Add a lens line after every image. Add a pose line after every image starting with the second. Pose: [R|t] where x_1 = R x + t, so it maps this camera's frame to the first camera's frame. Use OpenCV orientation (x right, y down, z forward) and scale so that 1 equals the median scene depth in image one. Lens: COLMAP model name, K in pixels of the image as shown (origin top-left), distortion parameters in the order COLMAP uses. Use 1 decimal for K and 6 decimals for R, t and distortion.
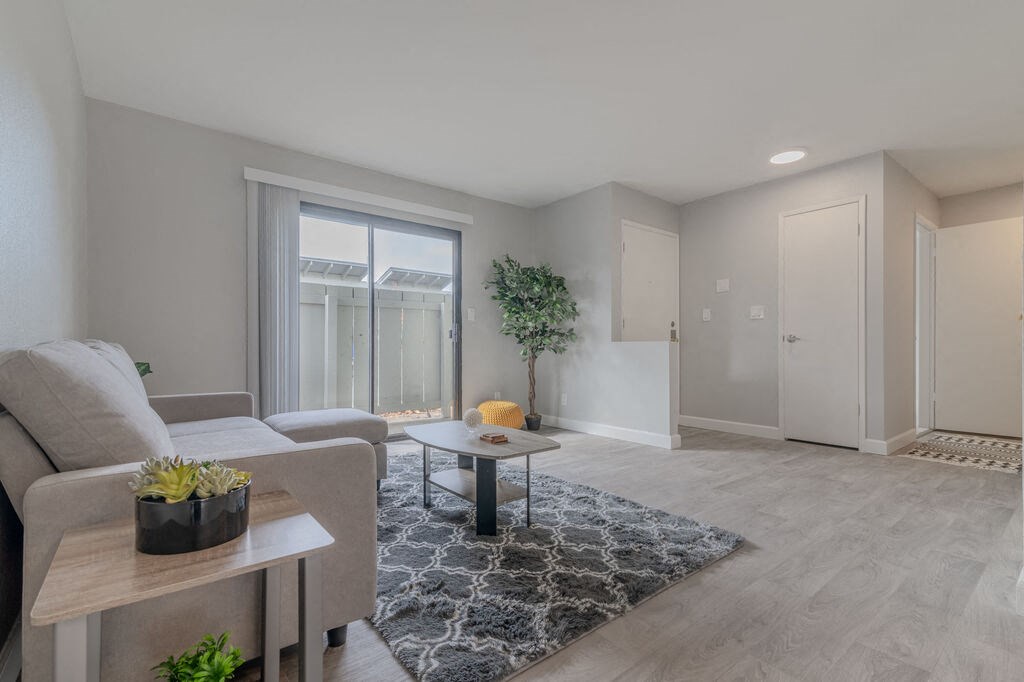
lens RADIAL K [[464.9, 0, 516.6], [0, 464.9, 342.2], [0, 0, 1]] dist [0.009539, 0.000493]
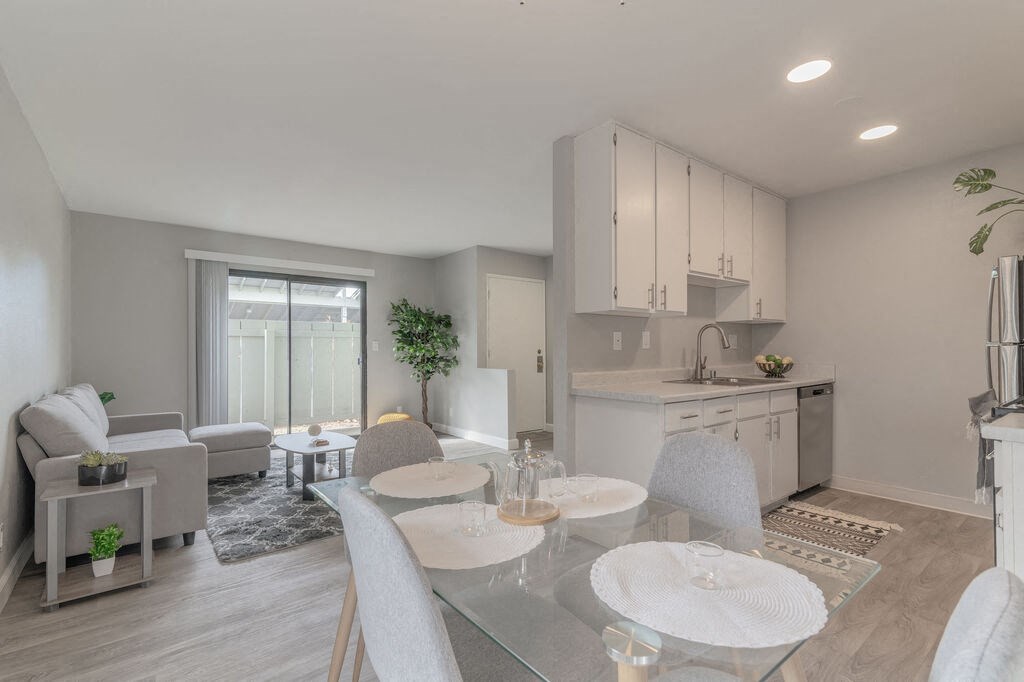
lens RADIAL K [[464.9, 0, 512.2], [0, 464.9, 345.1], [0, 0, 1]] dist [0.009539, 0.000493]
pose [[0.999988, -0.004744, -0.000729, 0.295641], [0.004742, 0.999984, -0.002999, -0.059316], [0.000743, 0.002996, 0.999995, -0.296786]]
